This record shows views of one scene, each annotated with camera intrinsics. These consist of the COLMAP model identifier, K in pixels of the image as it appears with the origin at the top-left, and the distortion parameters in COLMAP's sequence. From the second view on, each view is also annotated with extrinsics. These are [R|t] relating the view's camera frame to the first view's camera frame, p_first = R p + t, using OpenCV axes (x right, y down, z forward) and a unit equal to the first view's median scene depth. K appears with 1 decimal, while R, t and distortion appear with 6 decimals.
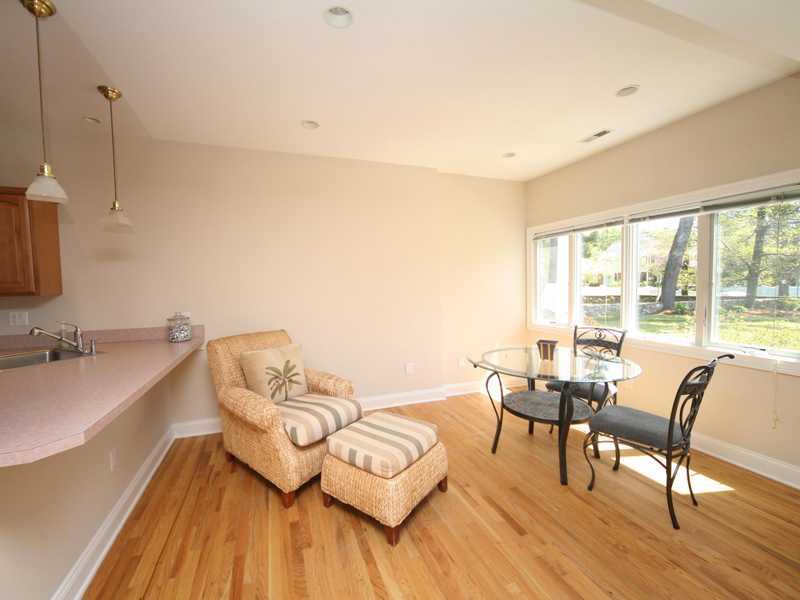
lens RADIAL K [[370.7, 0, 415.3], [0, 370.7, 305.0], [0, 0, 1]] dist [0.002992, 0.000575]
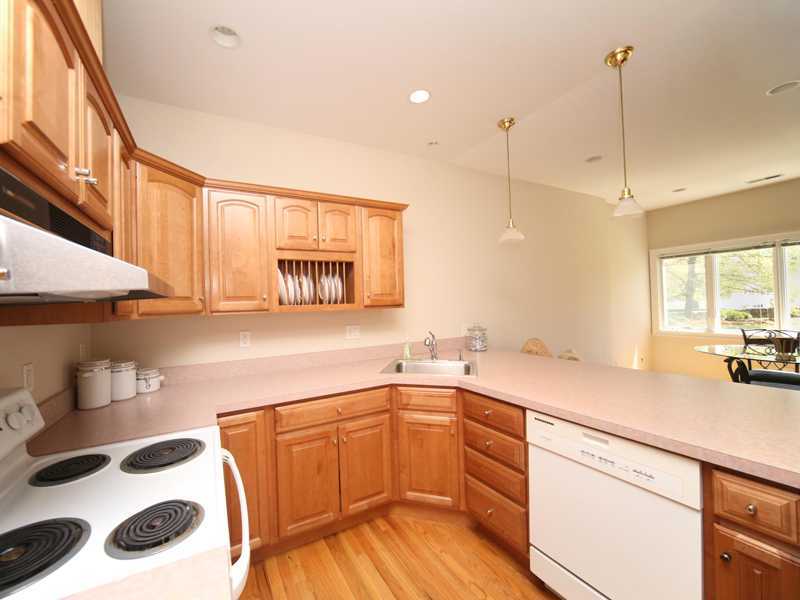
lens RADIAL K [[370.7, 0, 415.3], [0, 370.7, 305.0], [0, 0, 1]] dist [0.002992, 0.000575]
pose [[0.982071, -0.013360, 0.188040, -0.847504], [0.022997, 0.998526, -0.049160, 0.014191], [-0.187106, 0.052603, 0.980930, -0.013813]]
